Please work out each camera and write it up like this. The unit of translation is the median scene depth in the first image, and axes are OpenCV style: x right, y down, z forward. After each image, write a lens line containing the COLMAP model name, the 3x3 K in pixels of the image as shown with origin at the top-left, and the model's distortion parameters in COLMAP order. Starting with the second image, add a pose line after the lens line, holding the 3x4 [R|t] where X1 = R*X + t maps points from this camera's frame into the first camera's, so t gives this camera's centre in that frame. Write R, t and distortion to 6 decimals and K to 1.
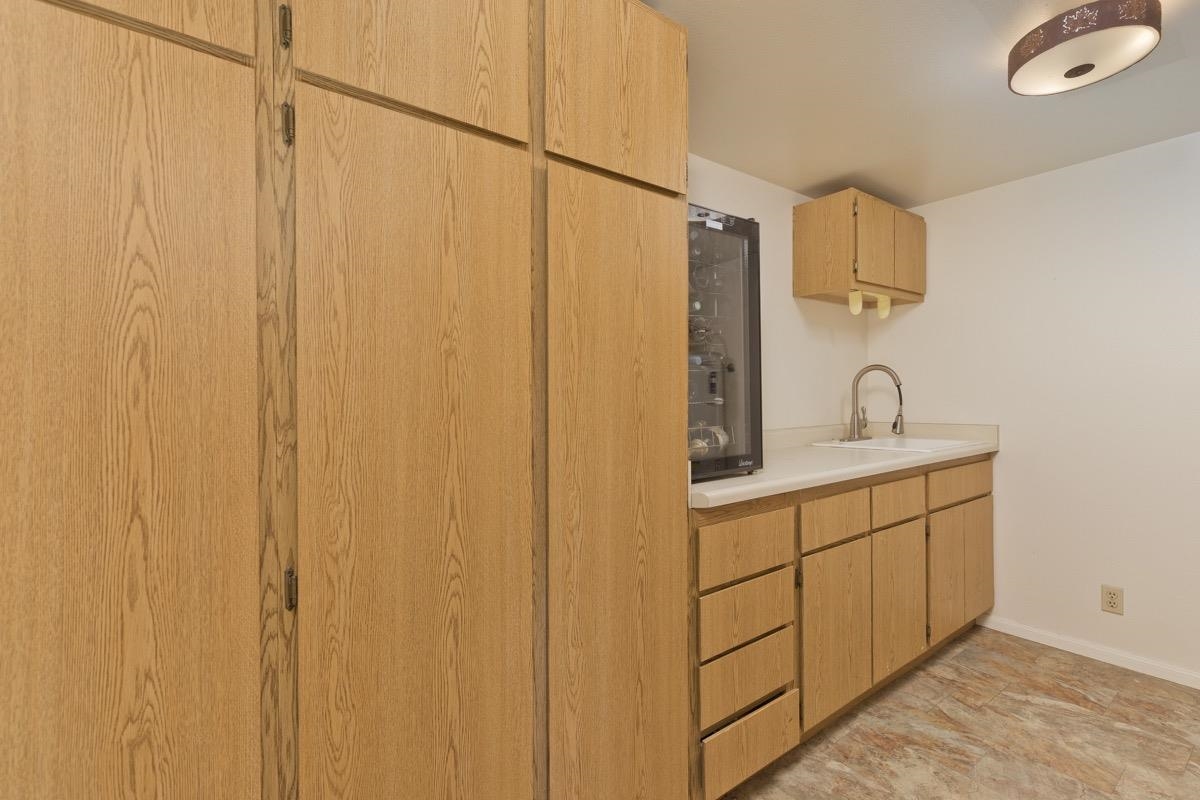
lens RADIAL K [[539.4, 0, 605.6], [0, 539.4, 397.9], [0, 0, 1]] dist [0.007496, 0.000210]
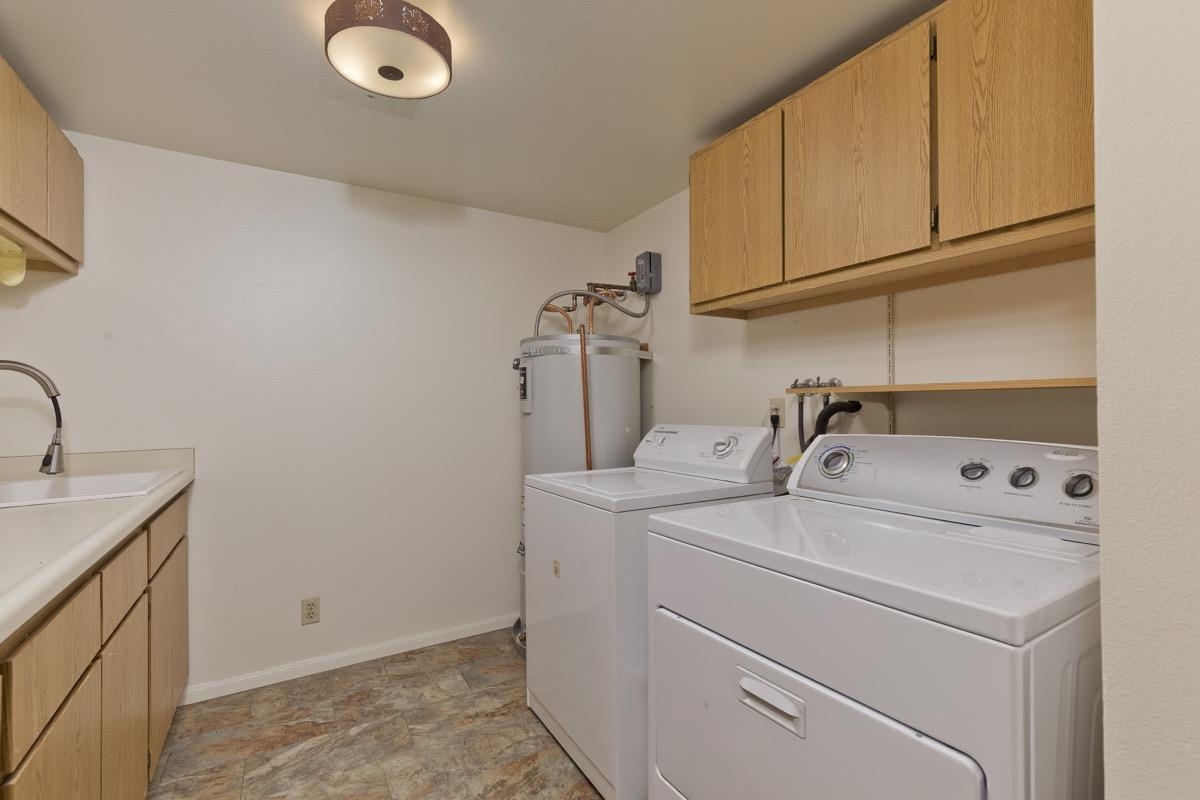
lens RADIAL K [[539.4, 0, 605.6], [0, 539.4, 397.9], [0, 0, 1]] dist [0.007496, 0.000210]
pose [[0.103837, 0.014669, 0.994486, -0.025728], [0.014355, 0.999765, -0.016246, -0.002130], [-0.994491, 0.015963, 0.103602, 0.364935]]
